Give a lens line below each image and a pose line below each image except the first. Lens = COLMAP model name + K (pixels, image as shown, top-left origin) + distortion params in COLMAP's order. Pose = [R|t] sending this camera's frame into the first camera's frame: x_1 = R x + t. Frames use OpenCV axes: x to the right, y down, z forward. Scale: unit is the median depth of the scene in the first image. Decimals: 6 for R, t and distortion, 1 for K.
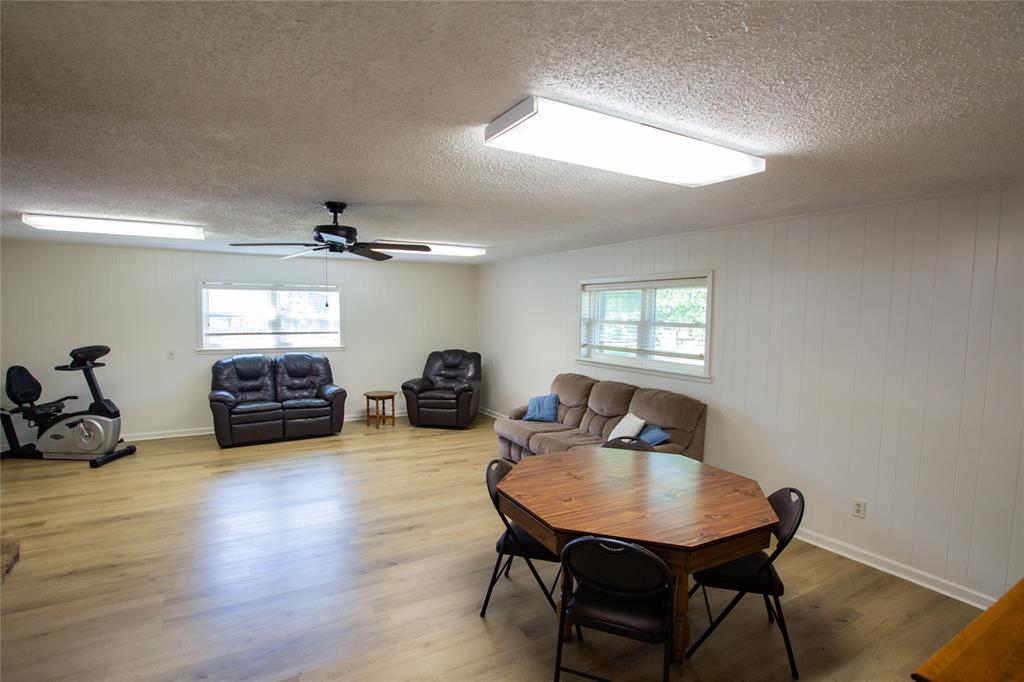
lens RADIAL K [[495.8, 0, 492.8], [0, 495.8, 352.7], [0, 0, 1]] dist [-0.034795, 0.000672]
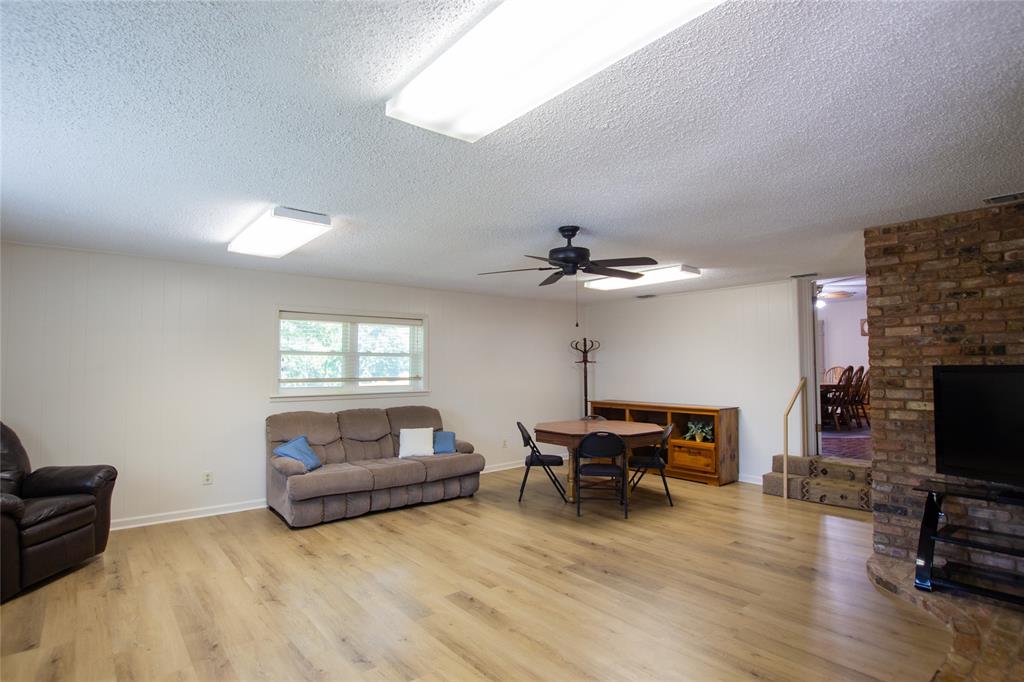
lens RADIAL K [[514.9, 0, 512.0], [0, 514.9, 341.0], [0, 0, 1]] dist [-0.037172, 0.001356]
pose [[-0.204903, 0.041470, 0.977903, -0.833535], [0.076989, 0.996689, -0.026134, -0.028551], [-0.975750, 0.069933, -0.207418, 0.841578]]
